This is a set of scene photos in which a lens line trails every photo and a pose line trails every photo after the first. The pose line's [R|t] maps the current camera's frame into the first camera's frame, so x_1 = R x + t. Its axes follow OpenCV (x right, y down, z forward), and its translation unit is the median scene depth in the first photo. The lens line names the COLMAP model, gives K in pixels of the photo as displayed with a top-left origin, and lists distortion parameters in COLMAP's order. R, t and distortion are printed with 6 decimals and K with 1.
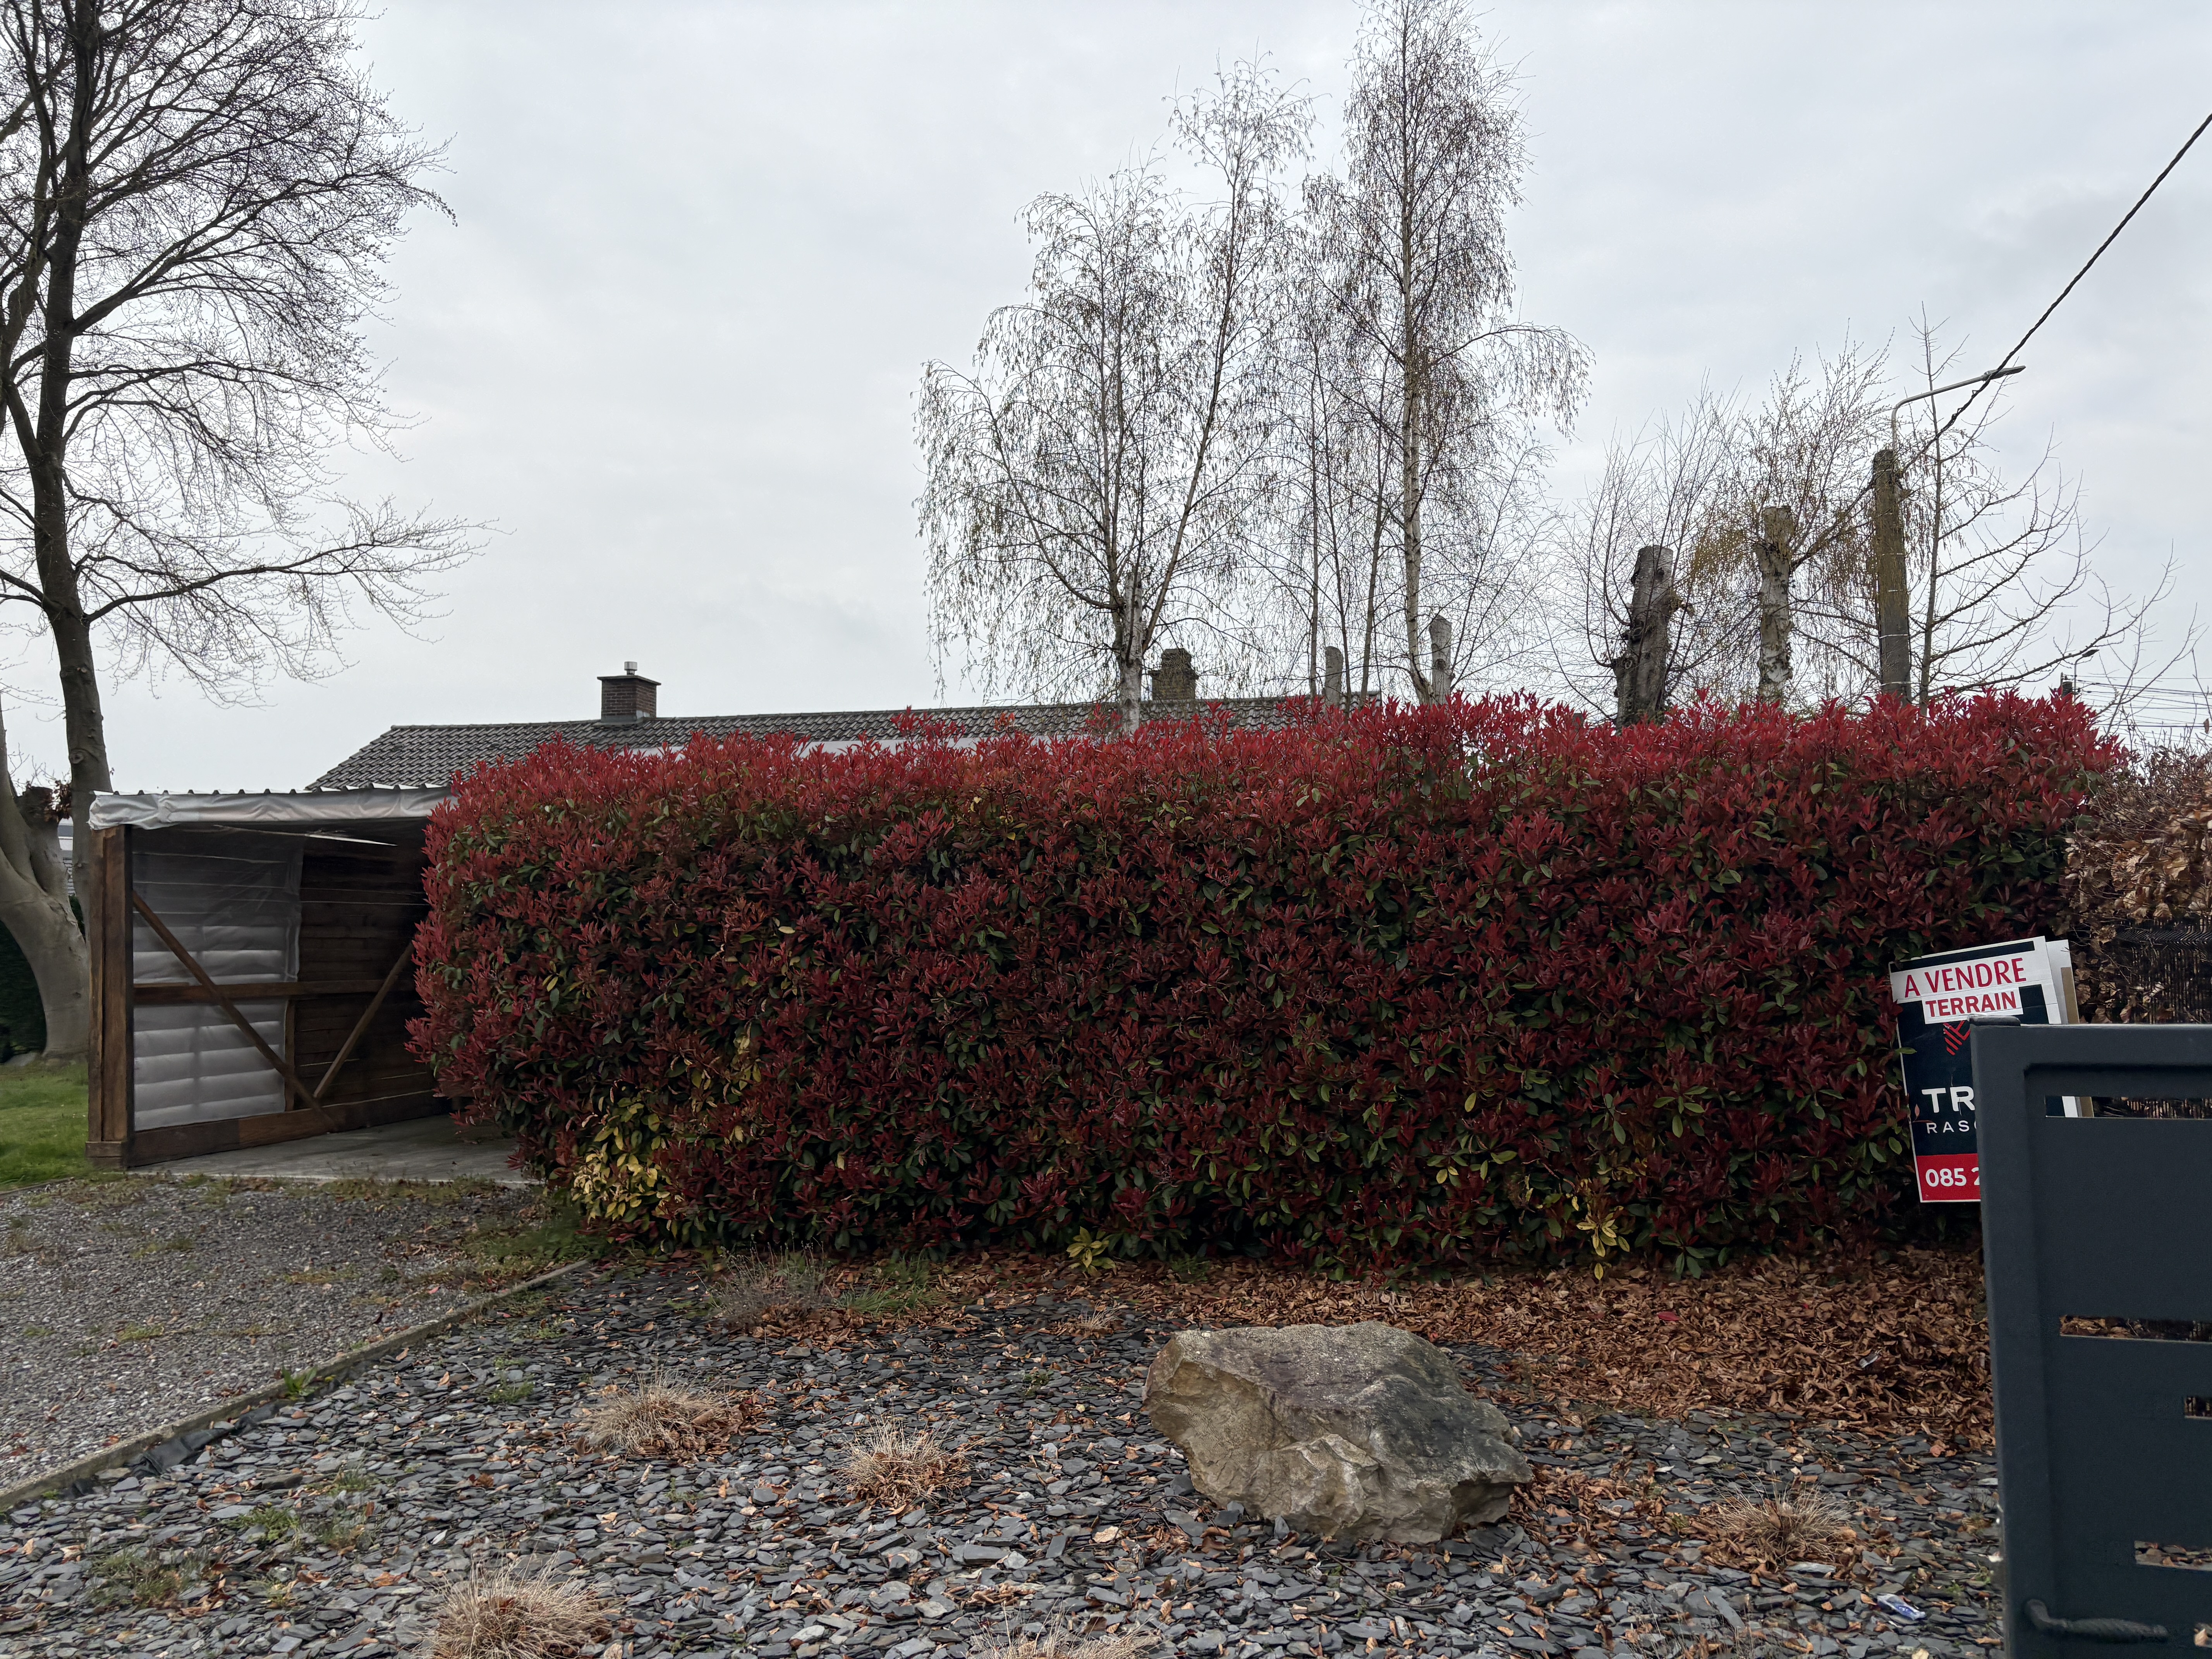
lens RADIAL K [[1662.2, 0, 1126.8], [0, 1662.2, 849.3], [0, 0, 1]] dist [0.055408, -0.058702]
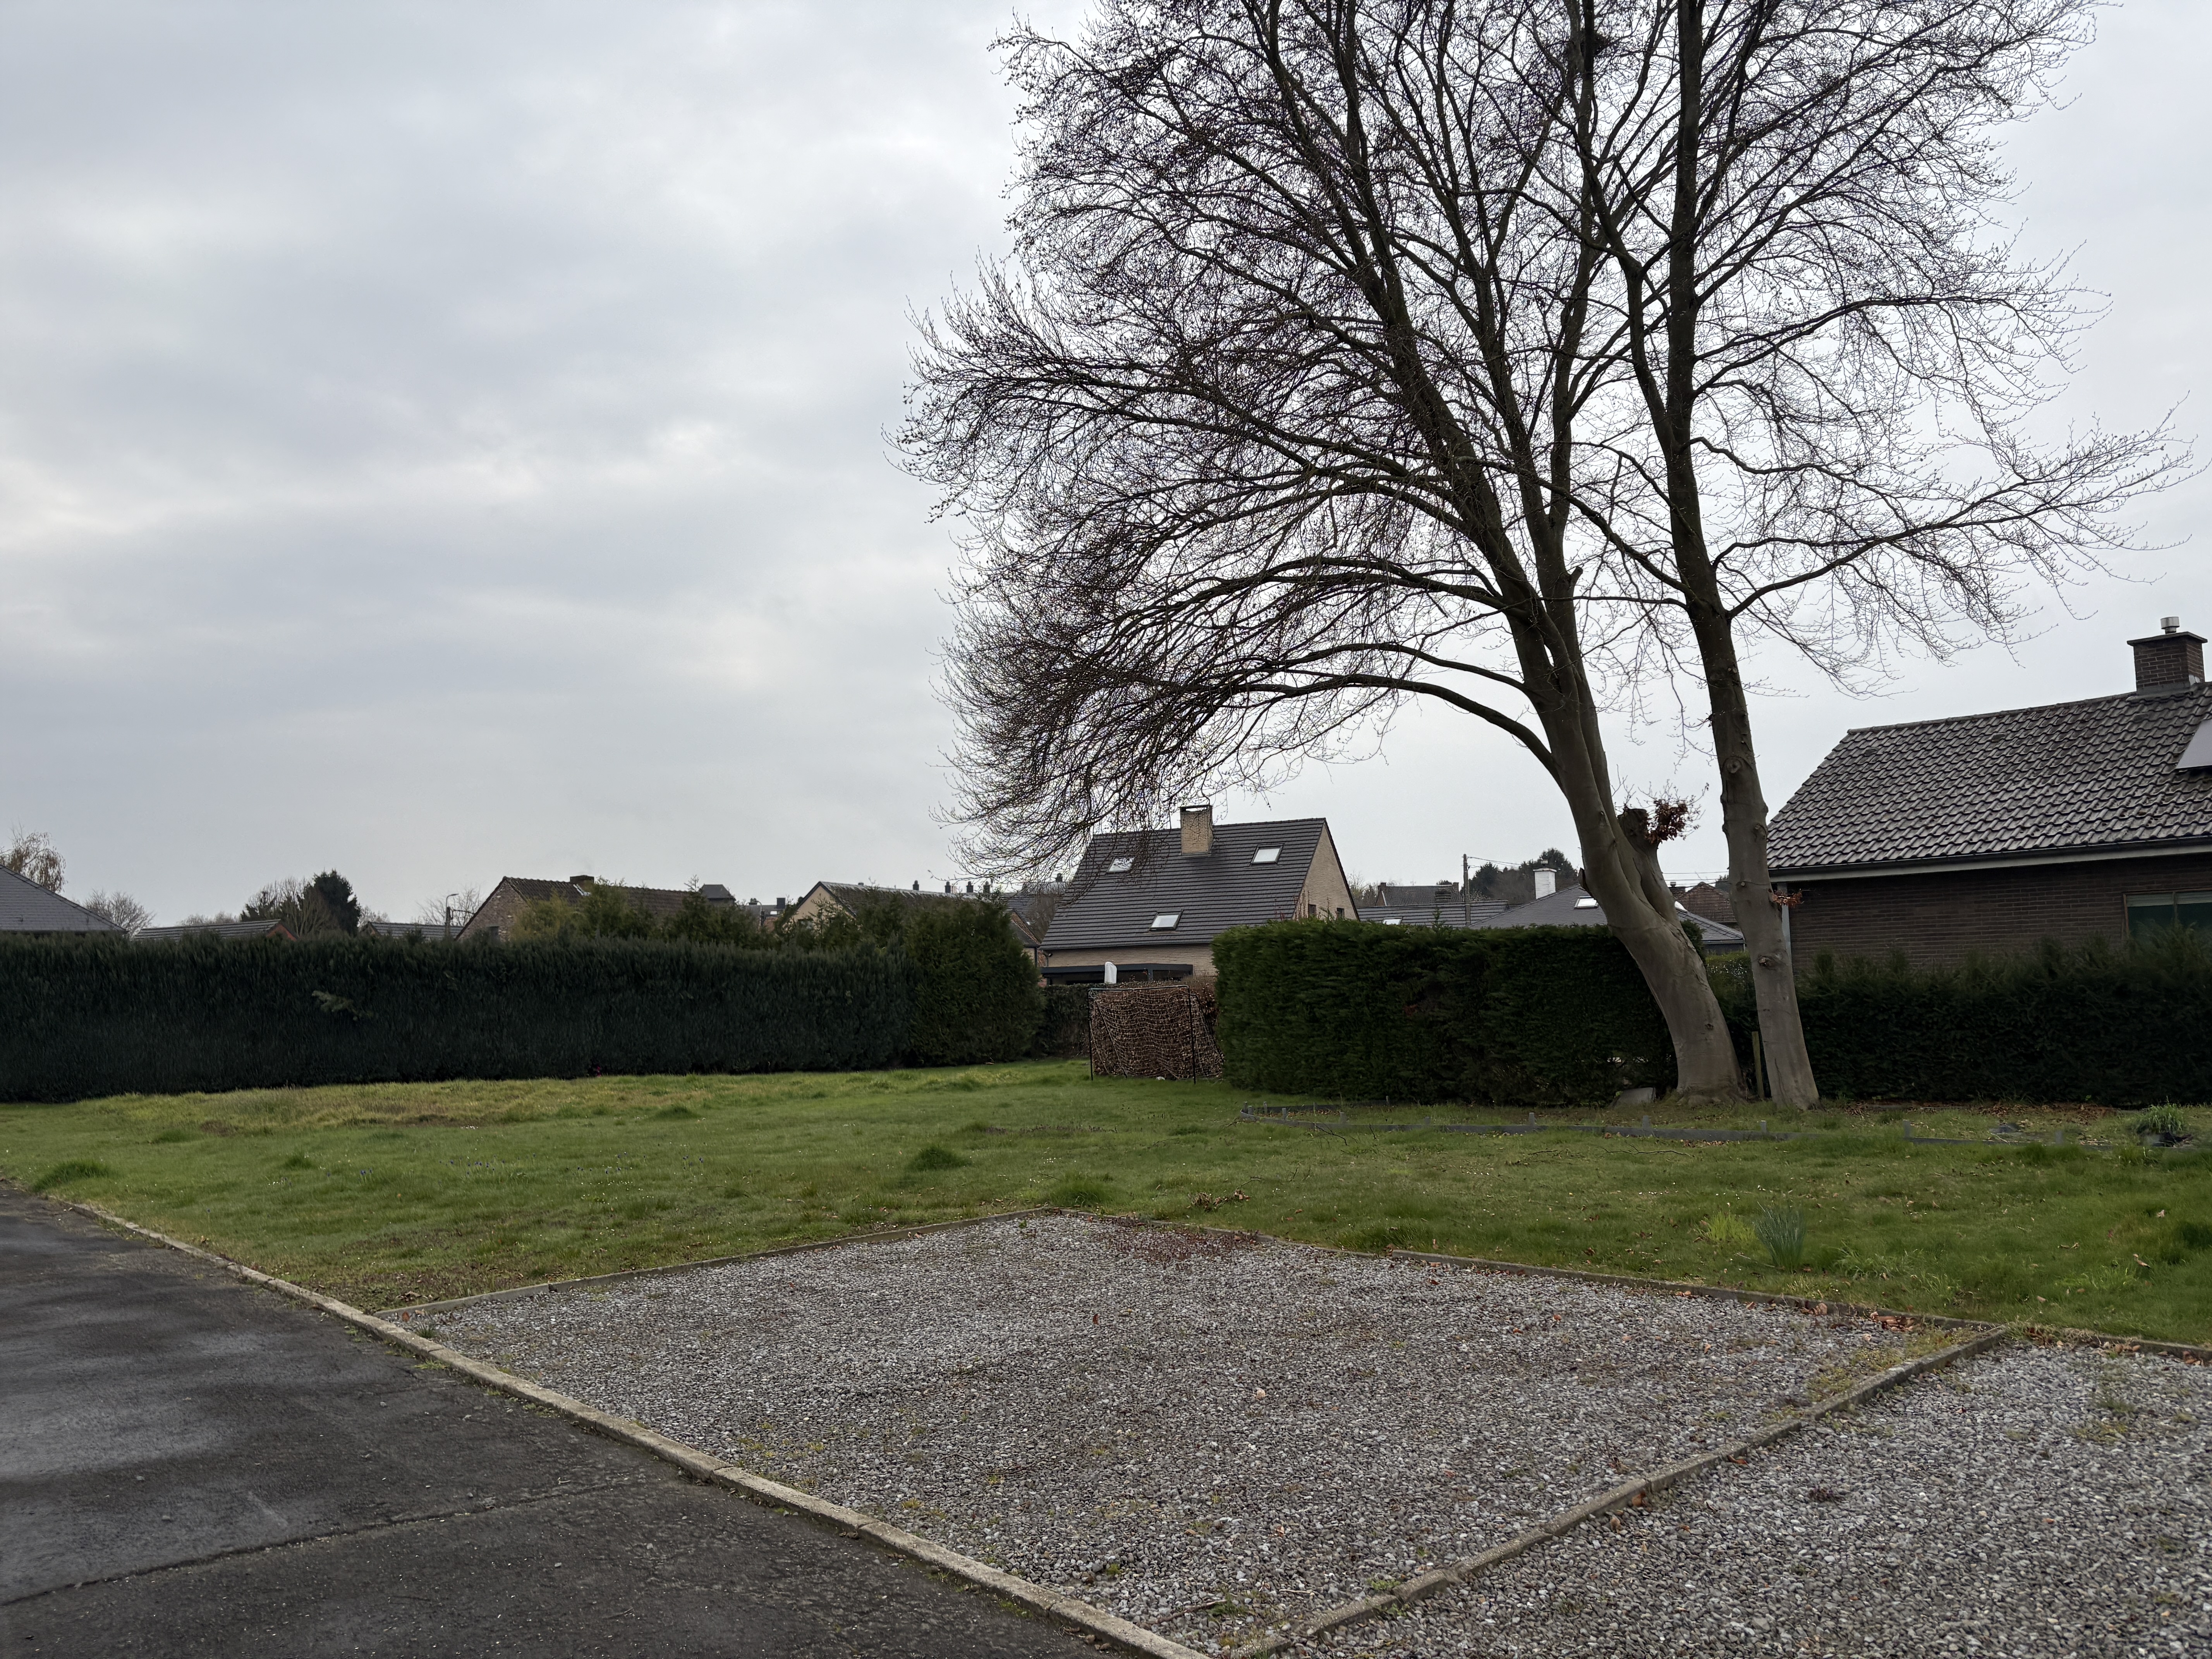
lens RADIAL K [[1662.2, 0, 1127.6], [0, 1662.2, 832.3], [0, 0, 1]] dist [0.055408, -0.058702]
pose [[0.799298, -0.070698, -0.596761, -0.611626], [0.051256, 0.997457, -0.049517, 0.016529], [0.598744, 0.008991, 0.800890, 0.137745]]
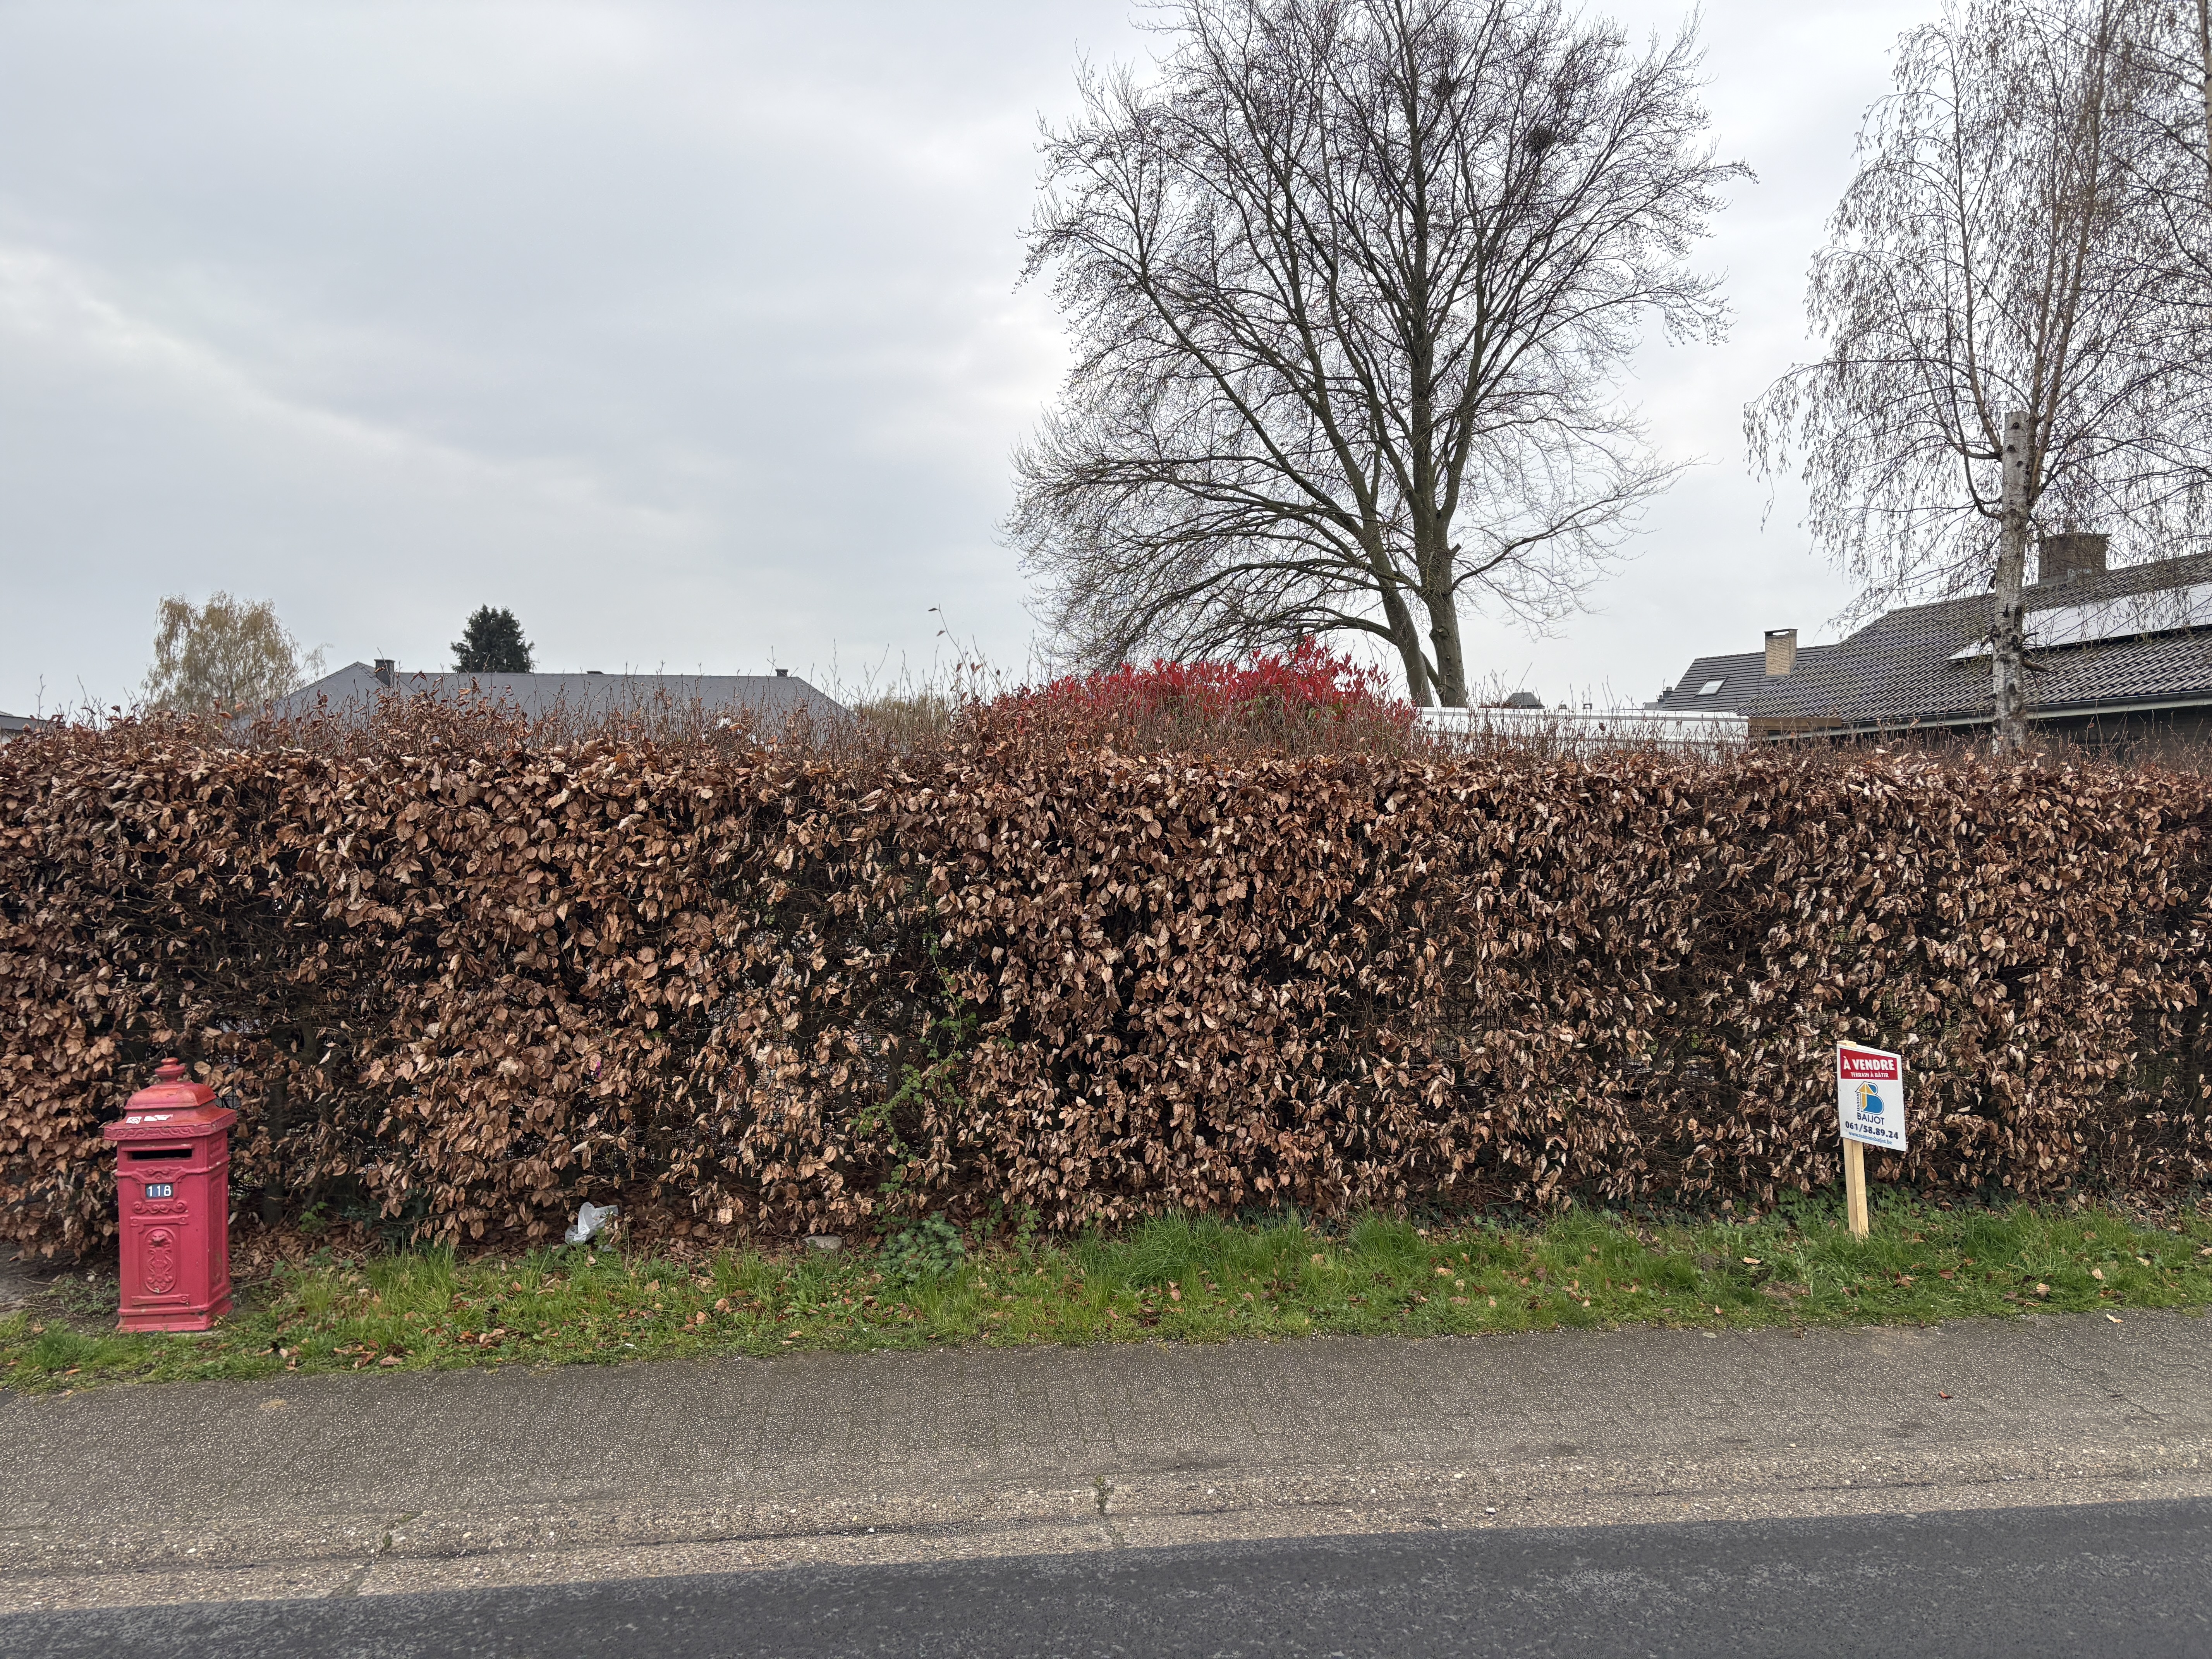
lens RADIAL K [[1662.2, 0, 1122.9], [0, 1662.2, 816.0], [0, 0, 1]] dist [0.055408, -0.058702]
pose [[0.370211, 0.007366, -0.928918, 1.107452], [0.060660, 0.997643, 0.032086, -0.013147], [0.926965, -0.068227, 0.368892, 0.344161]]
